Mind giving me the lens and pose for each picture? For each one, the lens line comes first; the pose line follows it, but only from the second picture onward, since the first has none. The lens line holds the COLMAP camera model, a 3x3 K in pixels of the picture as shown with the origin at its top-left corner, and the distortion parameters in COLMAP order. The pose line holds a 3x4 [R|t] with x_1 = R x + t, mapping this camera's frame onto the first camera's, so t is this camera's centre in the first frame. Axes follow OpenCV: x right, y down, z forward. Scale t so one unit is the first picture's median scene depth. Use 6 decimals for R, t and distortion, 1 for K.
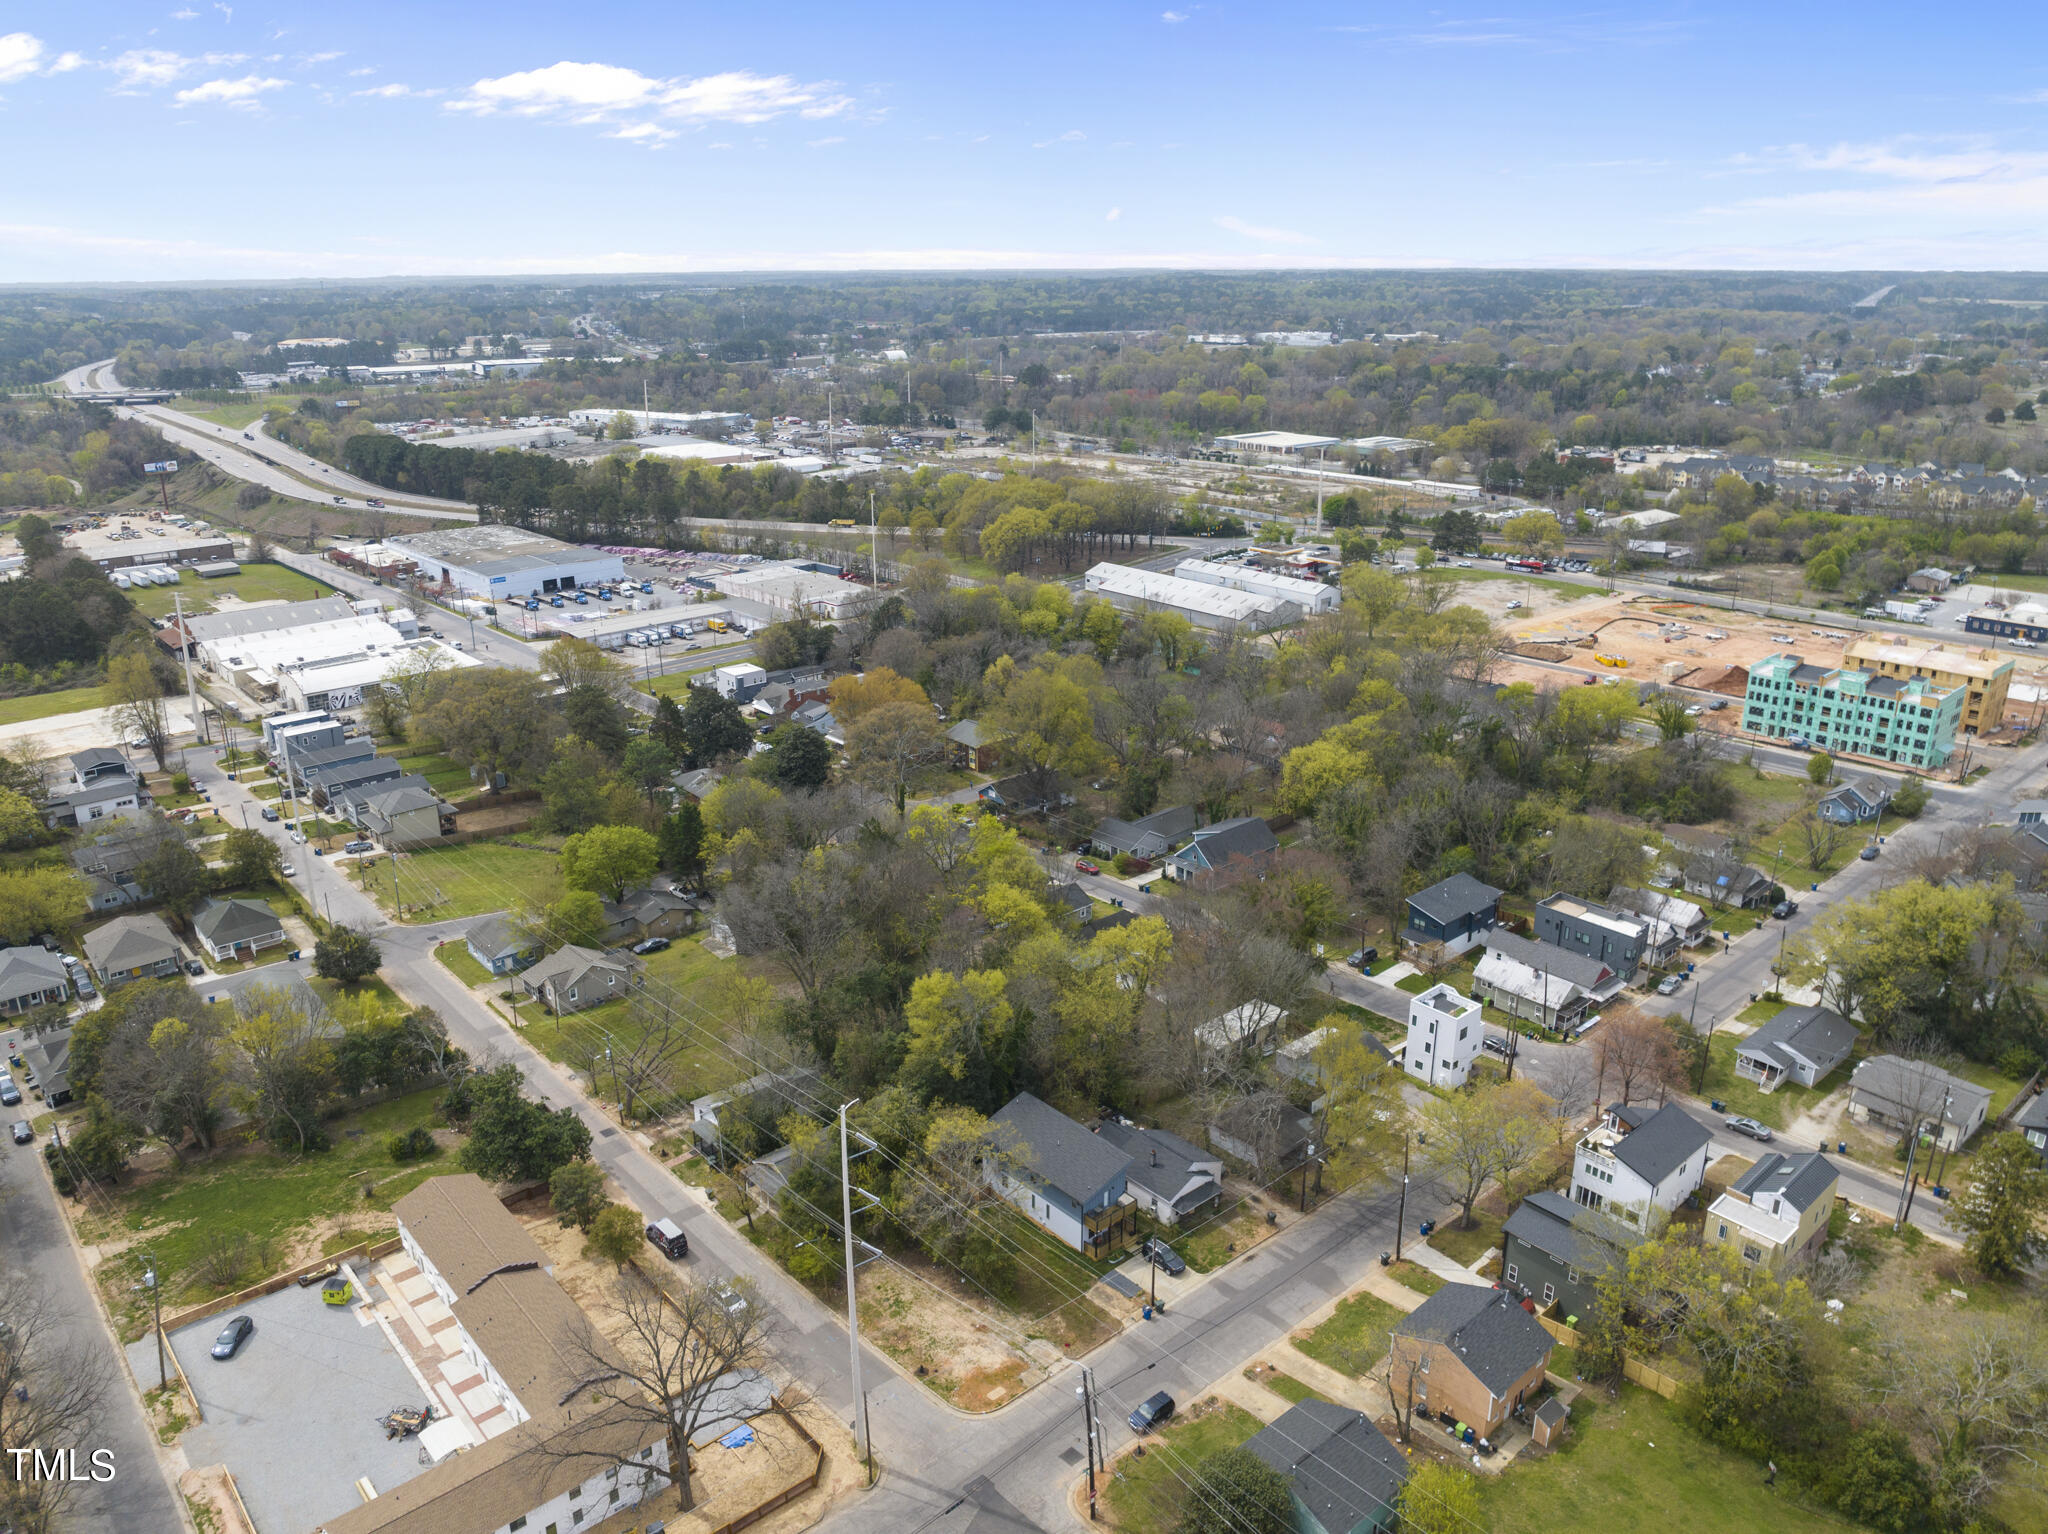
lens RADIAL K [[1438.8, 0, 1024.0], [0, 1438.8, 767.0], [0, 0, 1]] dist [-0.045295, 0.020634]
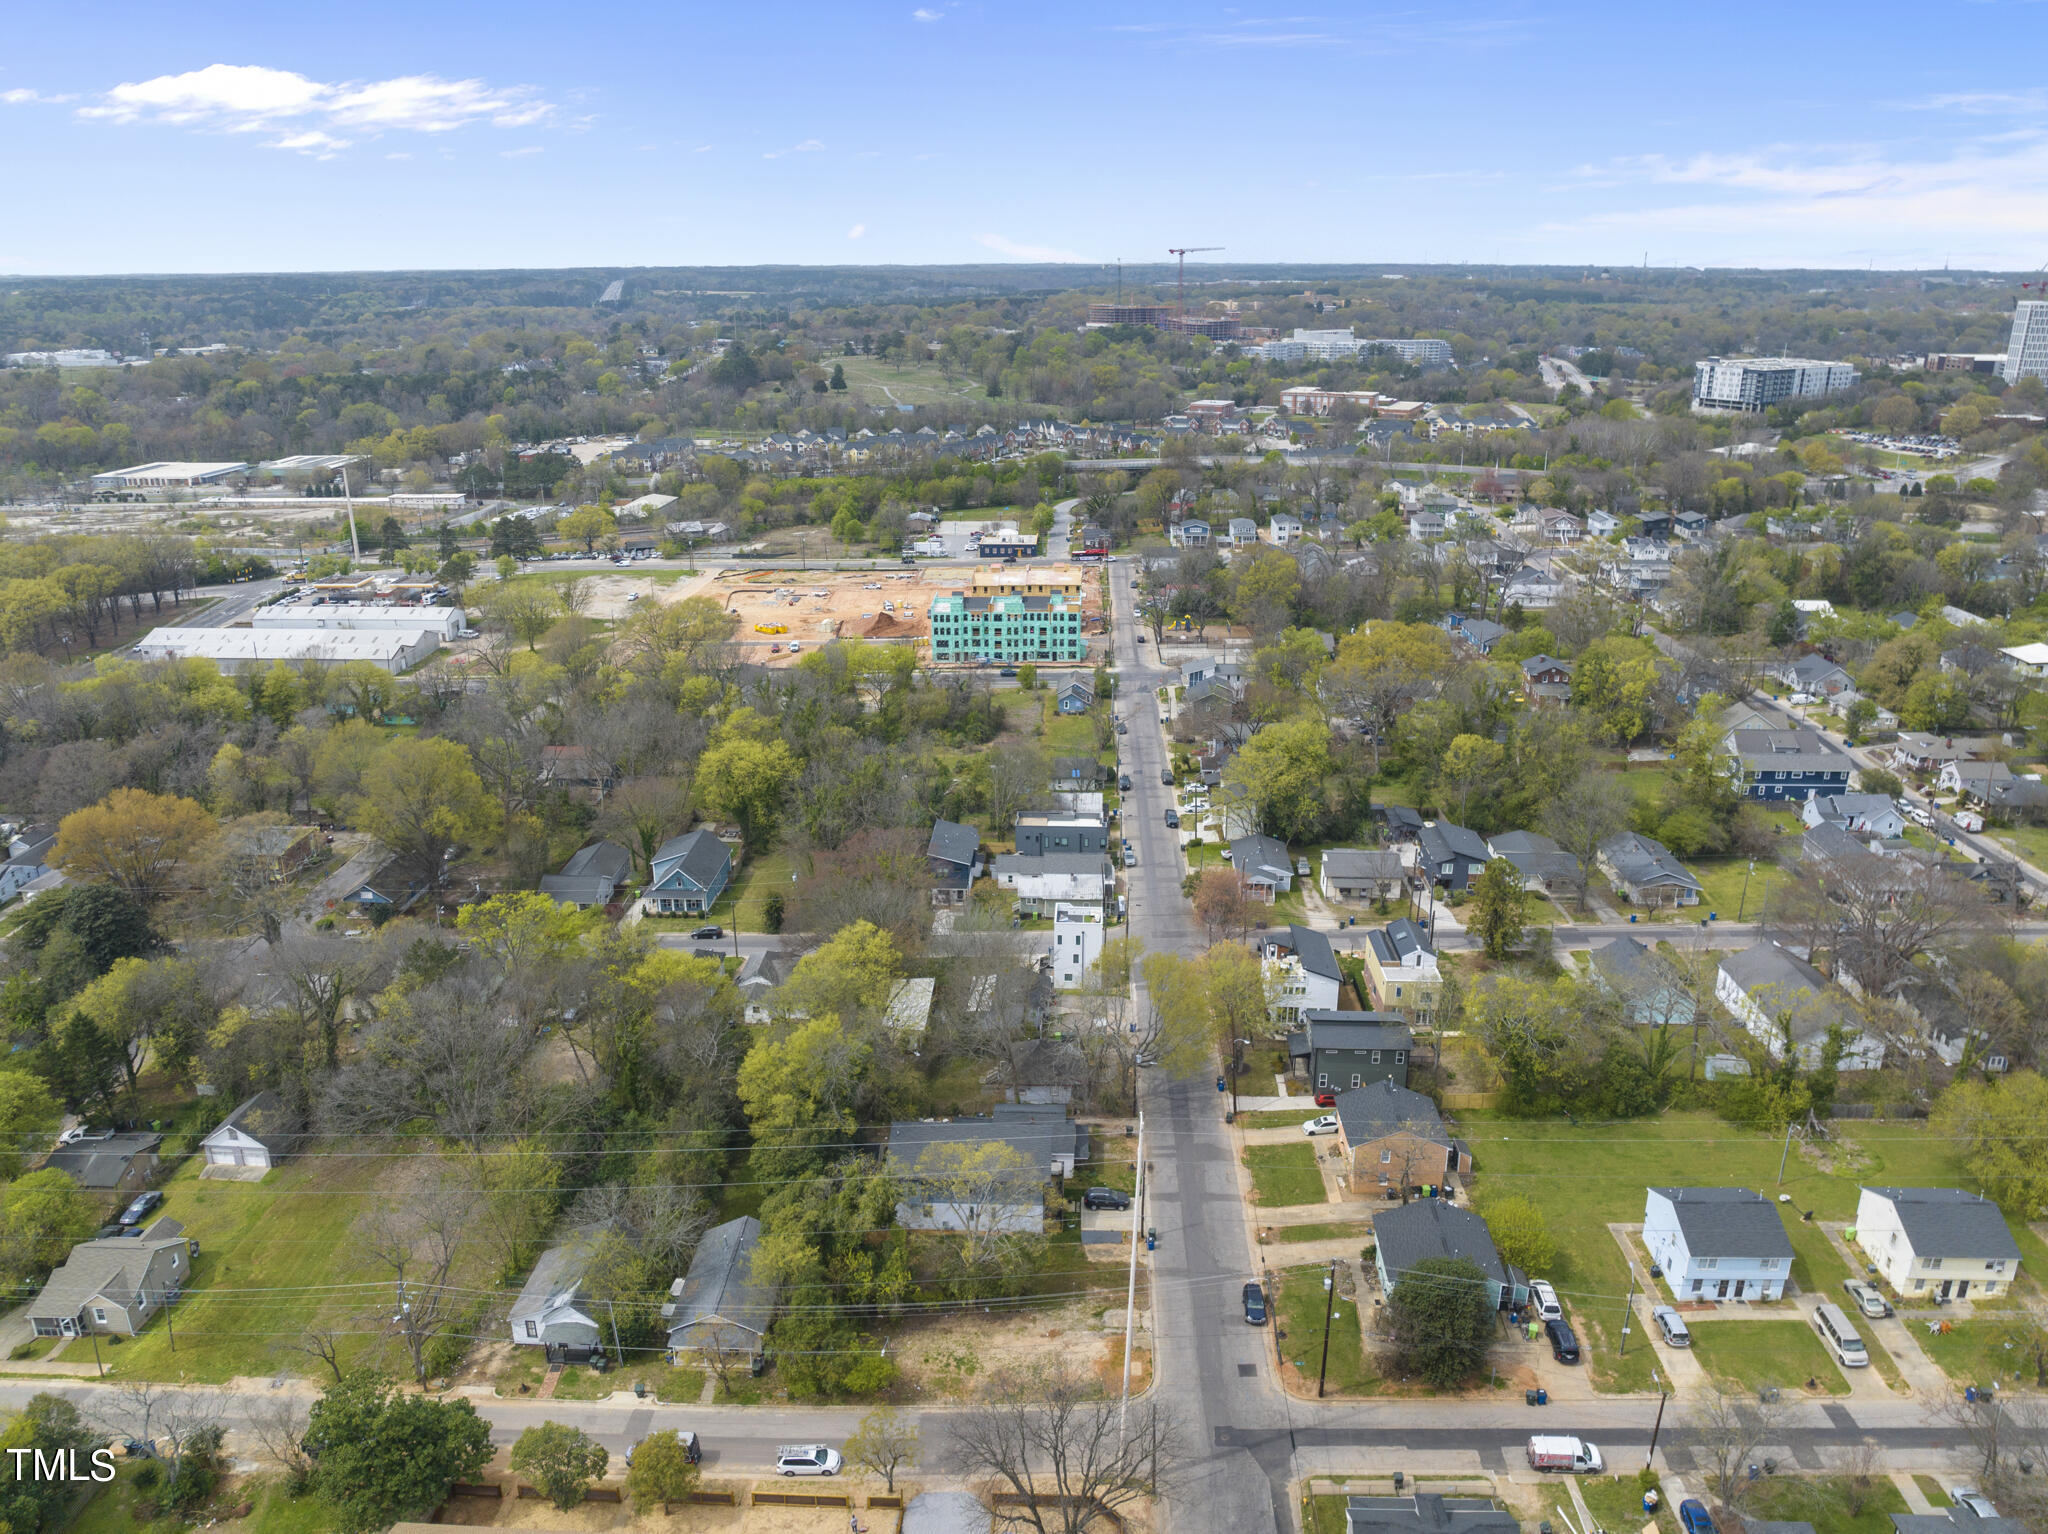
lens RADIAL K [[1435.1, 0, 1024.0], [0, 1435.1, 767.0], [0, 0, 1]] dist [-0.034865, 0.003927]
pose [[0.694768, -0.235664, 0.679530, -0.279704], [0.236089, 0.967171, 0.094036, -0.038489], [-0.679382, 0.095097, 0.727597, 0.114298]]
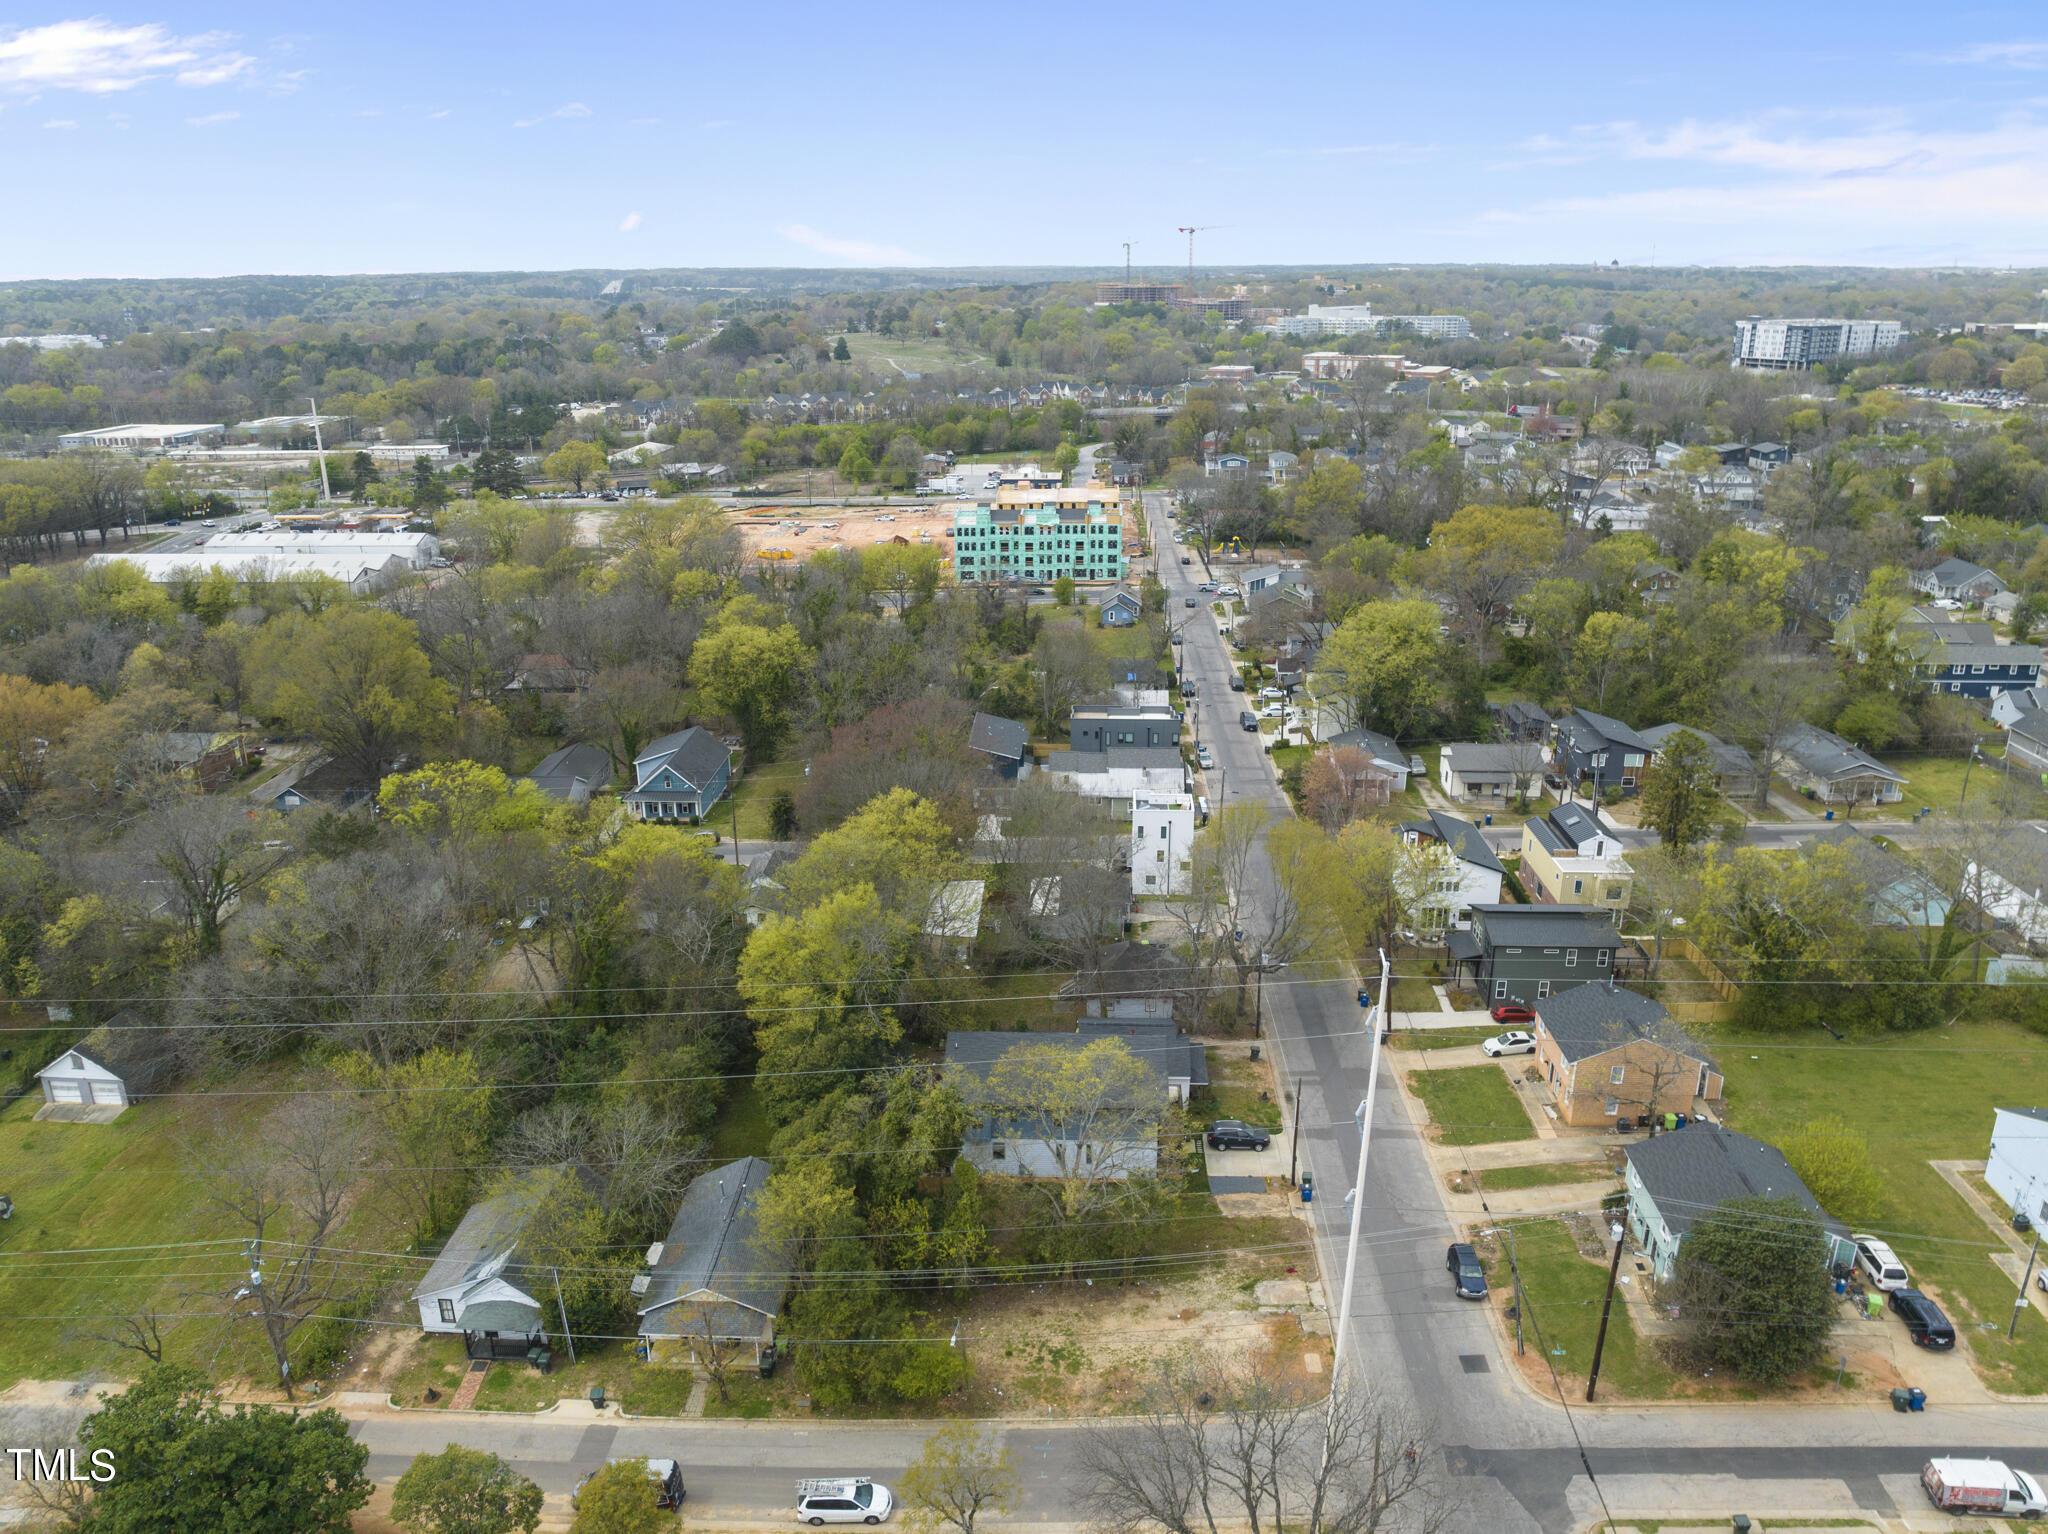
lens RADIAL K [[1438.8, 0, 1024.0], [0, 1438.8, 767.0], [0, 0, 1]] dist [-0.045295, 0.020634]
pose [[0.694836, -0.236012, 0.679338, -0.222362], [0.239872, 0.966581, 0.090460, 0.023056], [-0.677985, 0.100099, 0.728228, 0.232106]]
